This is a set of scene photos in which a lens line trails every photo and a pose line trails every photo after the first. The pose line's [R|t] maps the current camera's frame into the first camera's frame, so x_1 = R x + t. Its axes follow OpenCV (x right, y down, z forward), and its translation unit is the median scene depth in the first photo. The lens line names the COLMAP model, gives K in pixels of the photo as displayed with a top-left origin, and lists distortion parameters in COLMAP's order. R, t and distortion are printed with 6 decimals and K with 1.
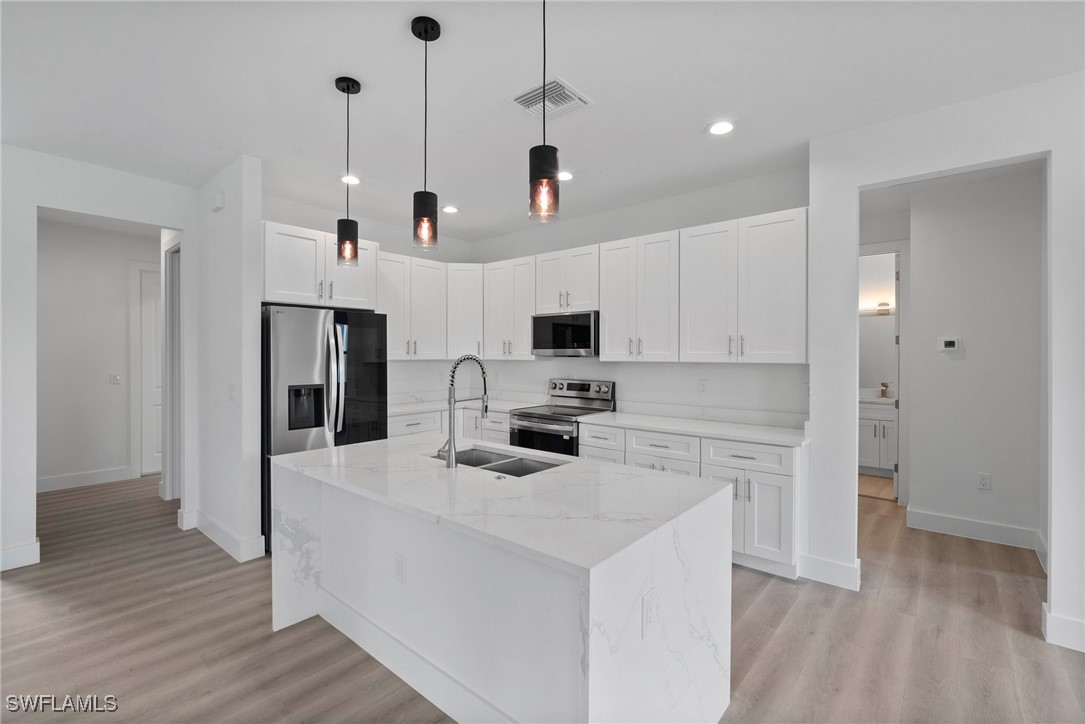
lens RADIAL K [[478.2, 0, 545.8], [0, 478.2, 356.4], [0, 0, 1]] dist [-0.011950, 0.003127]
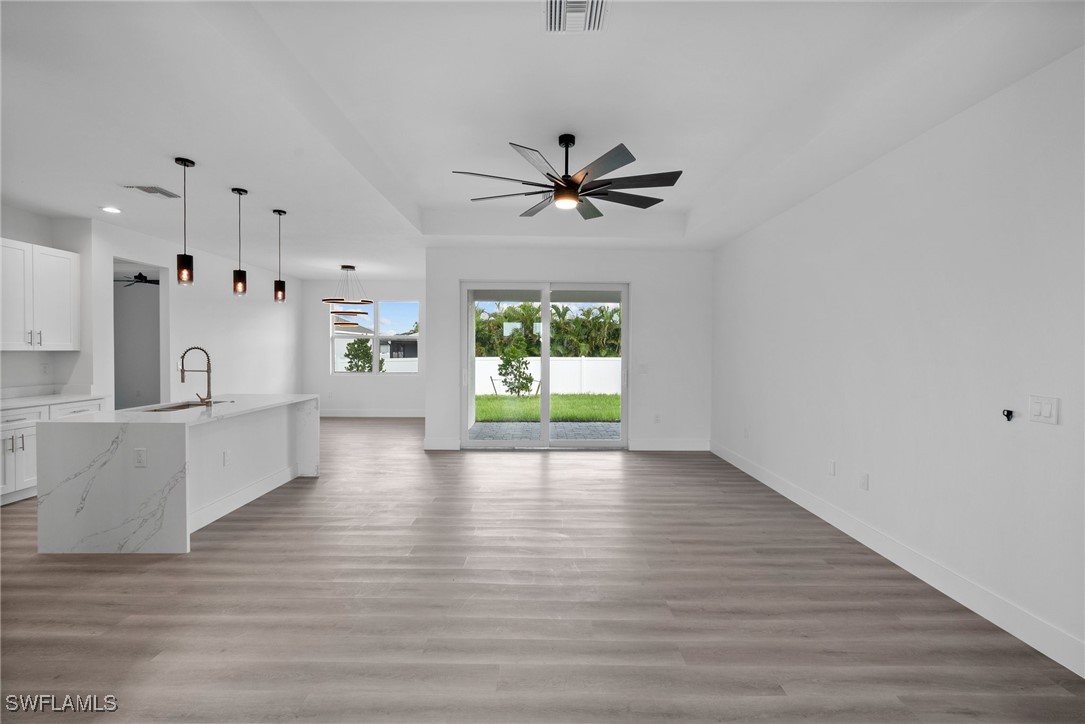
lens RADIAL K [[478.2, 0, 547.3], [0, 478.2, 356.6], [0, 0, 1]] dist [-0.011950, 0.003127]
pose [[-0.659244, -0.017808, 0.751718, -1.568430], [-0.005271, 0.999804, 0.019062, -0.003315], [-0.751910, 0.008604, -0.659209, 0.785036]]
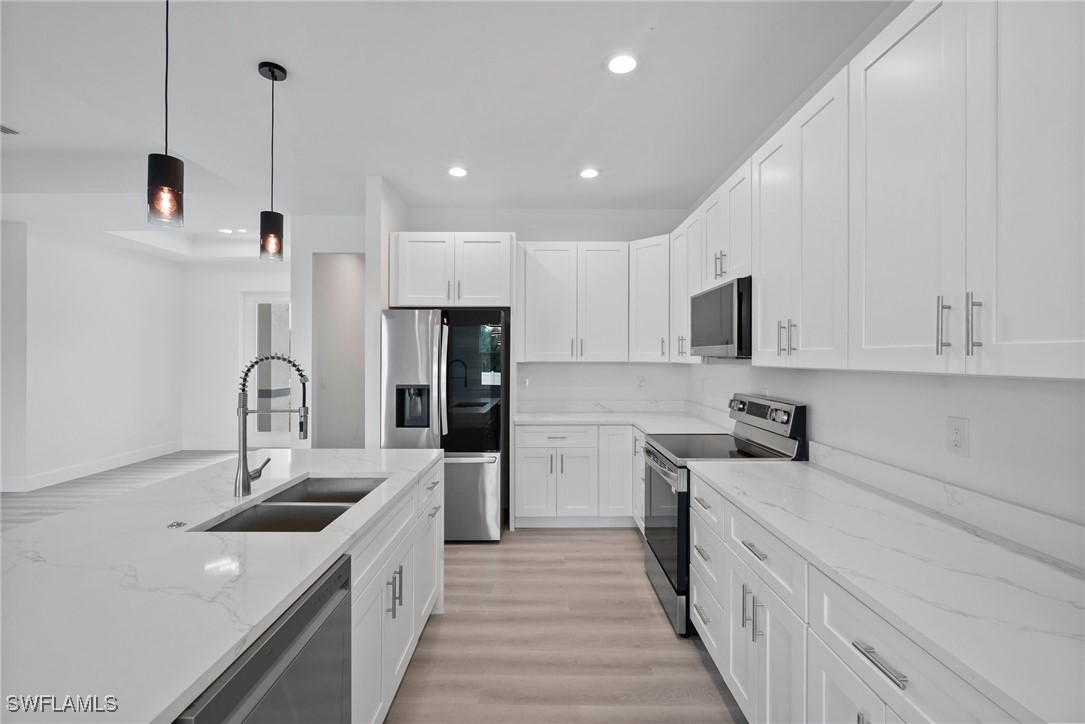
lens RADIAL K [[478.2, 0, 546.6], [0, 478.2, 357.5], [0, 0, 1]] dist [-0.011950, 0.003127]
pose [[0.650588, -0.000057, -0.759431, 0.463153], [-0.004467, 0.999982, -0.003902, 0.003845], [0.759418, 0.005931, 0.650576, 0.554607]]
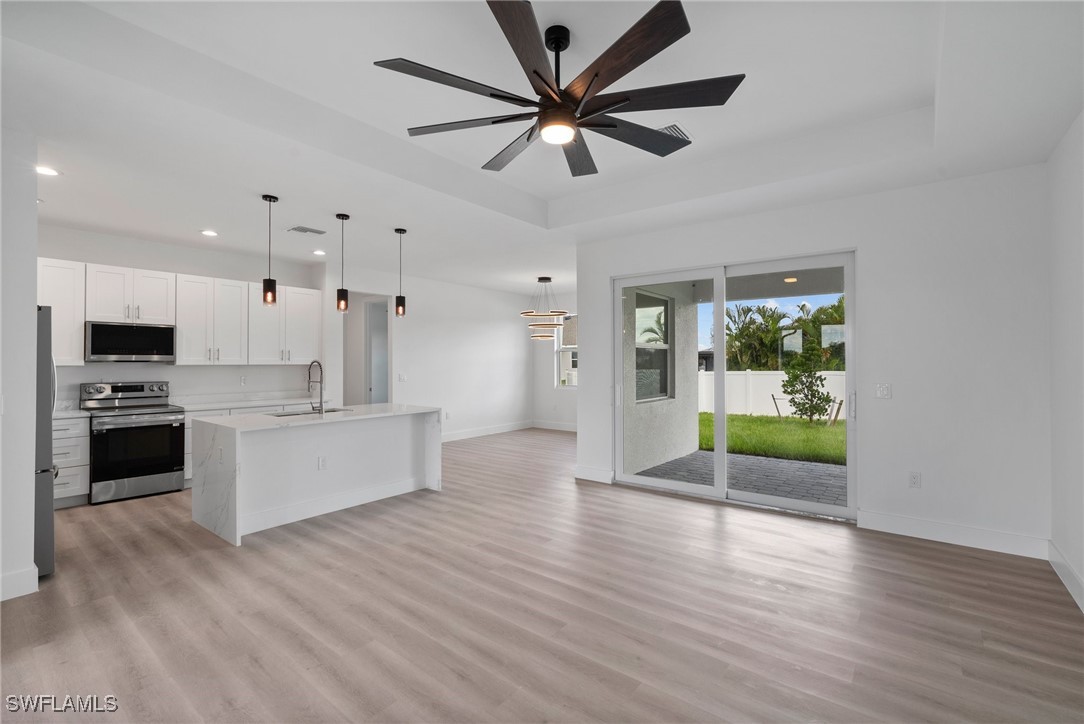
lens RADIAL K [[477.8, 0, 545.9], [0, 477.8, 360.0], [0, 0, 1]] dist [-0.011950, 0.003127]
pose [[-0.041314, 0.002298, 0.999144, -1.466523], [0.004735, 0.999987, -0.002104, 0.004460], [-0.999135, 0.004645, -0.041324, 0.072905]]
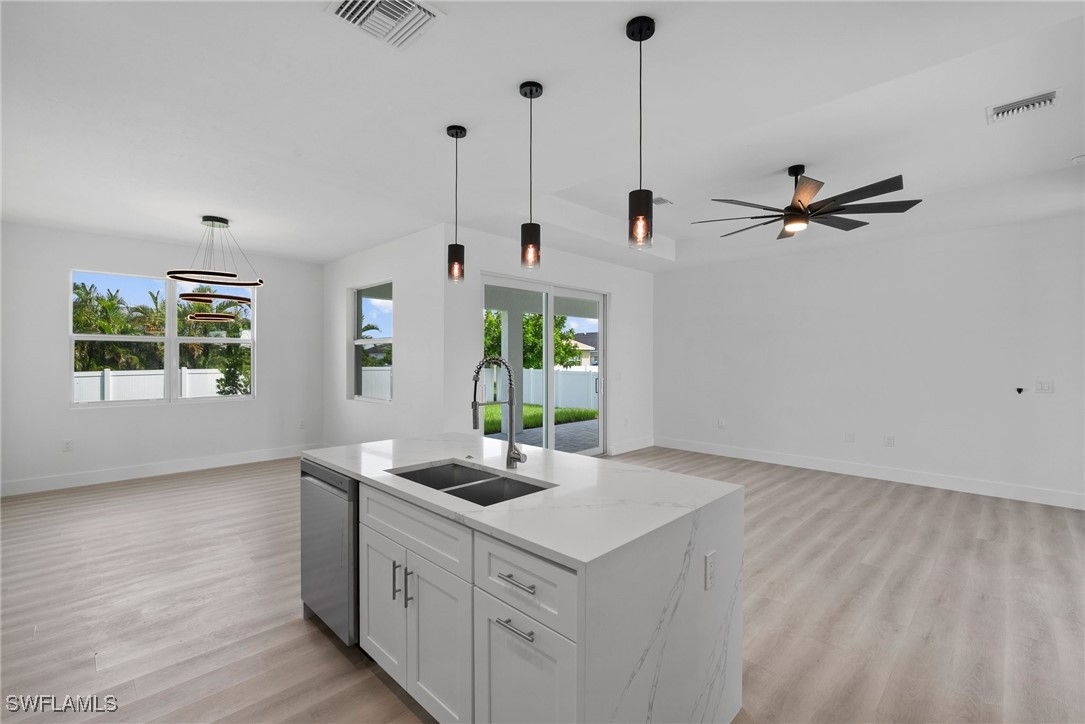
lens RADIAL K [[478.2, 0, 543.3], [0, 478.2, 355.6], [0, 0, 1]] dist [-0.011950, 0.003127]
pose [[-0.997401, -0.002293, 0.072010, -0.213850], [-0.002392, 0.999996, -0.001293, -0.001830], [-0.072007, -0.001462, -0.997403, 1.272300]]
